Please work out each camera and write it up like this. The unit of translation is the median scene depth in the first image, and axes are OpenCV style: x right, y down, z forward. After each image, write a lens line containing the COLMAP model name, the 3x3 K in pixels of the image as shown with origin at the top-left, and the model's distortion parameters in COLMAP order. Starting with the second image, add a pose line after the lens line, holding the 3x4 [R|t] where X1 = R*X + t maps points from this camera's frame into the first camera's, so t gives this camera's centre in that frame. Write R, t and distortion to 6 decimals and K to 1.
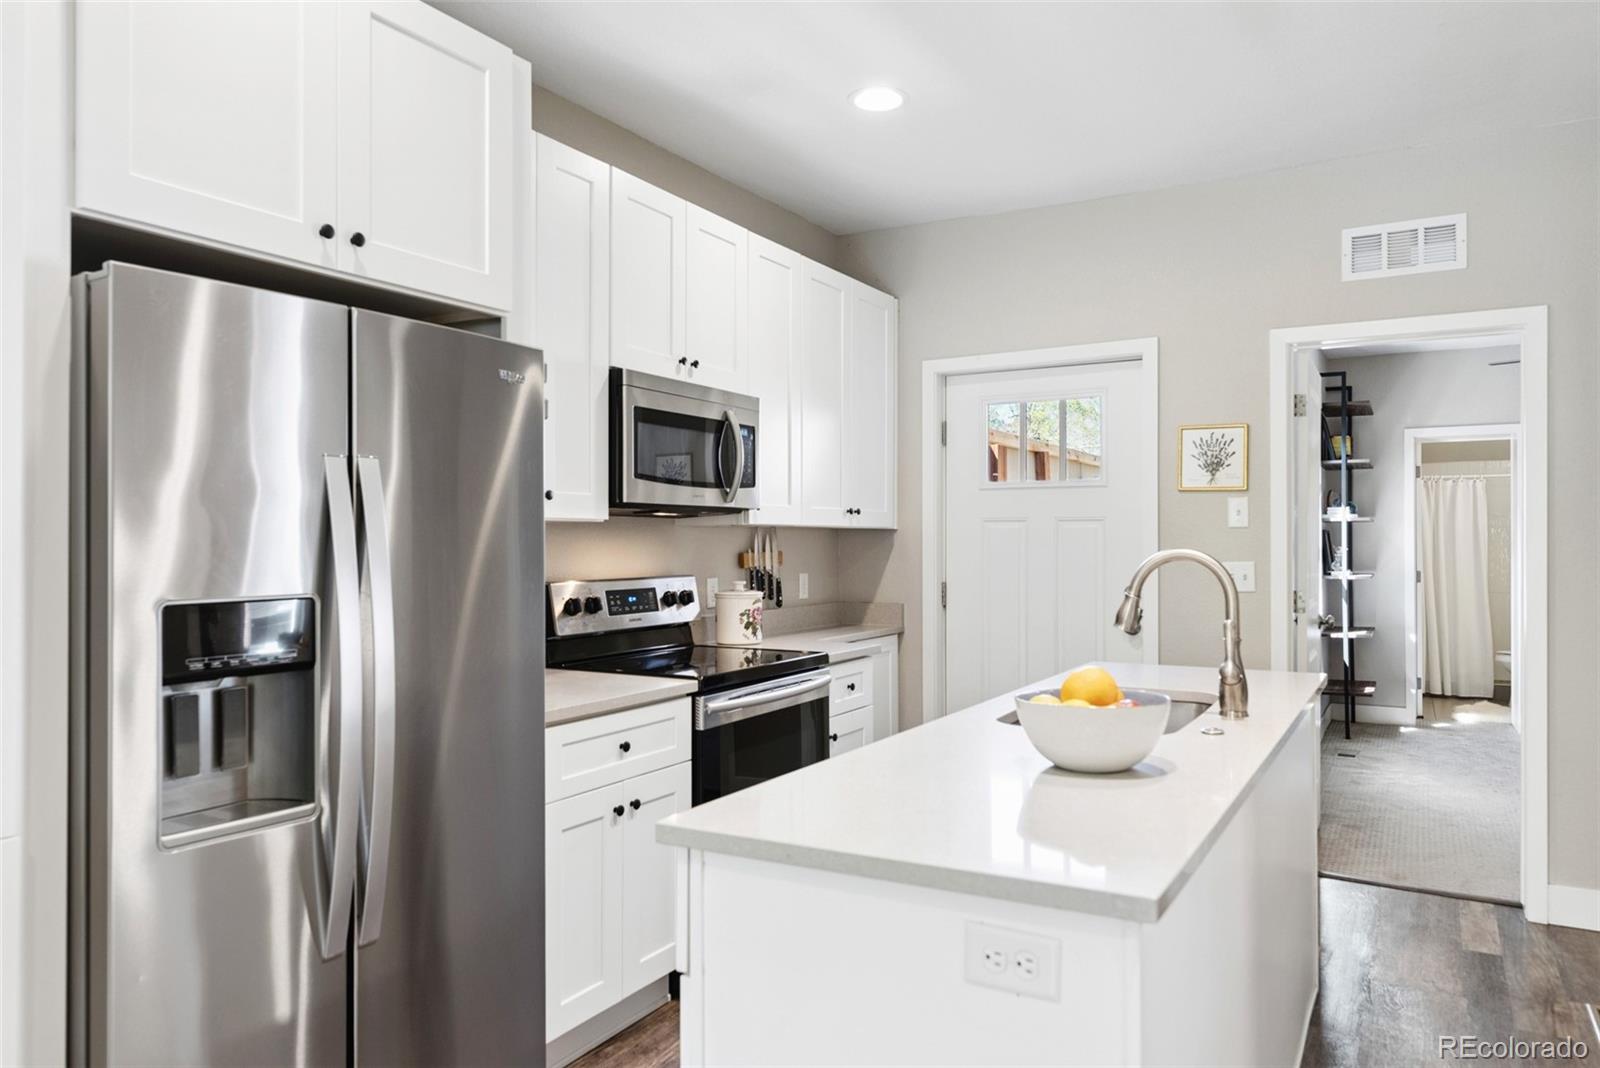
lens RADIAL K [[1088.7, 0, 798.7], [0, 1088.7, 537.1], [0, 0, 1]] dist [-0.007321, 0.002123]
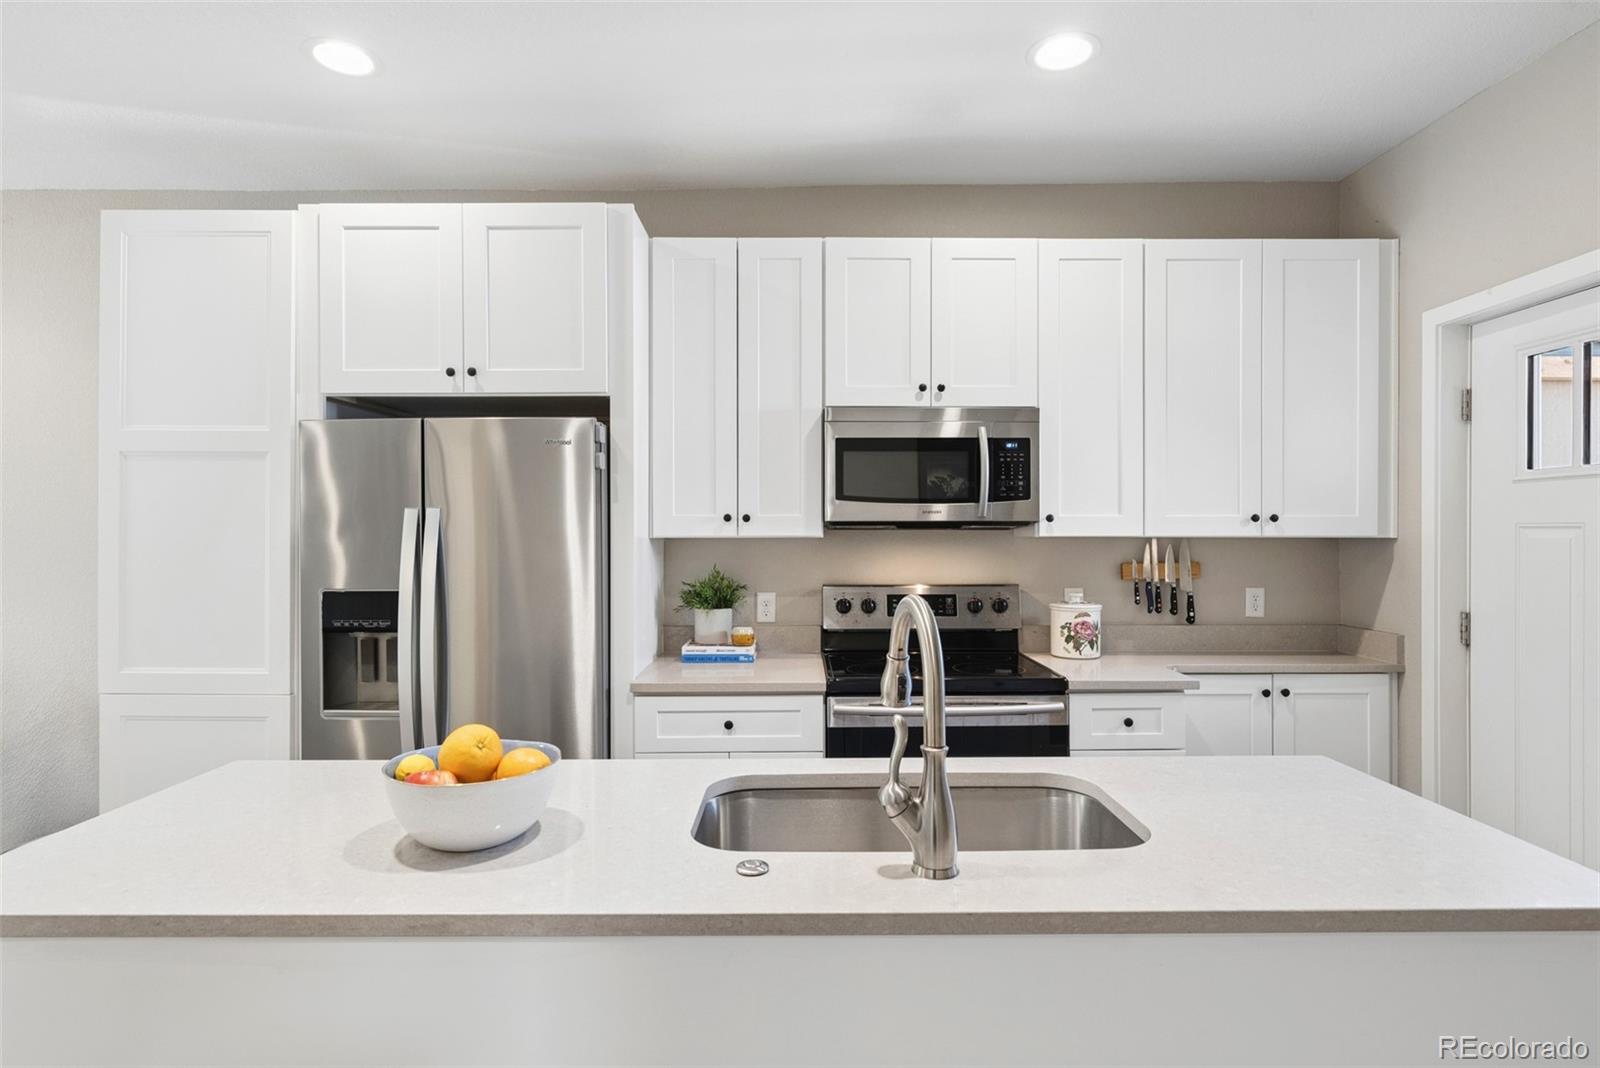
lens RADIAL K [[812.6, 0, 805.5], [0, 812.6, 537.4], [0, 0, 1]] dist [0.001076, -0.000127]
pose [[0.500612, 0.002174, -0.865669, 0.447556], [0.005548, 0.999968, 0.005719, -0.015210], [0.865654, -0.007666, 0.500584, 0.409924]]
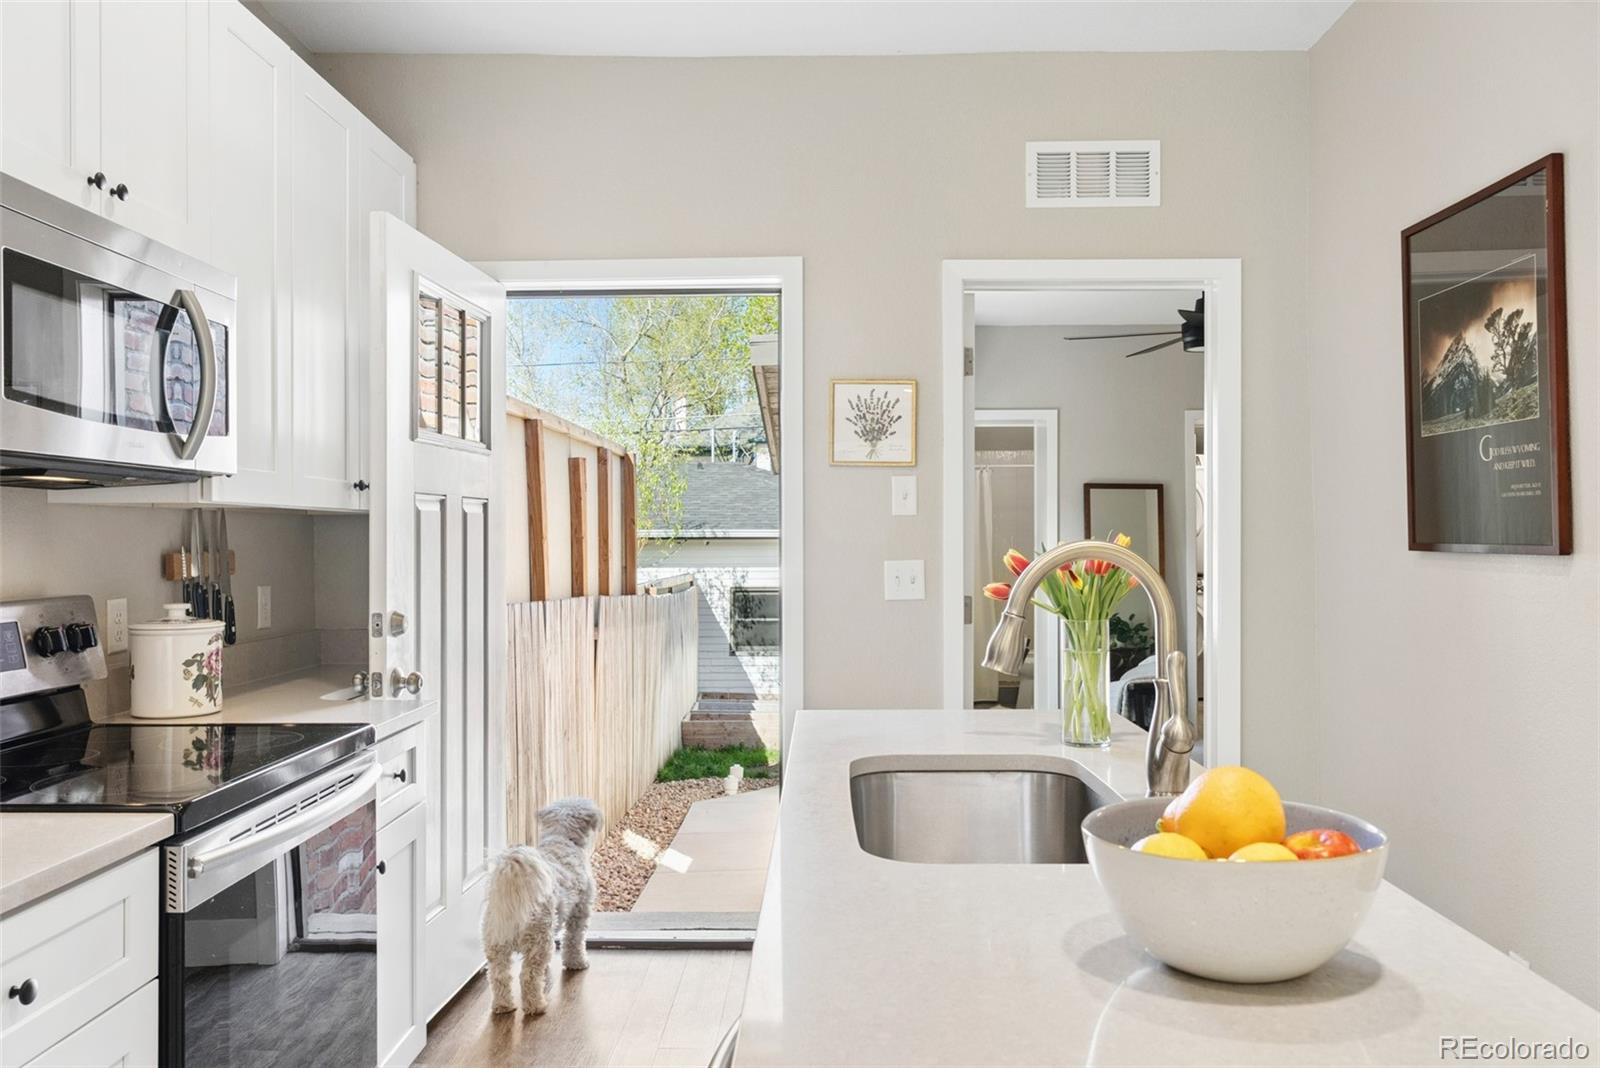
lens RADIAL K [[1258.9, 0, 818.6], [0, 1258.9, 535.9], [0, 0, 1]] dist [0.001377, -0.003018]
pose [[0.868202, -0.001379, 0.496209, -0.087672], [0.000307, 0.999997, 0.002243, 0.003801], [-0.496211, -0.001795, 0.868200, 0.261309]]
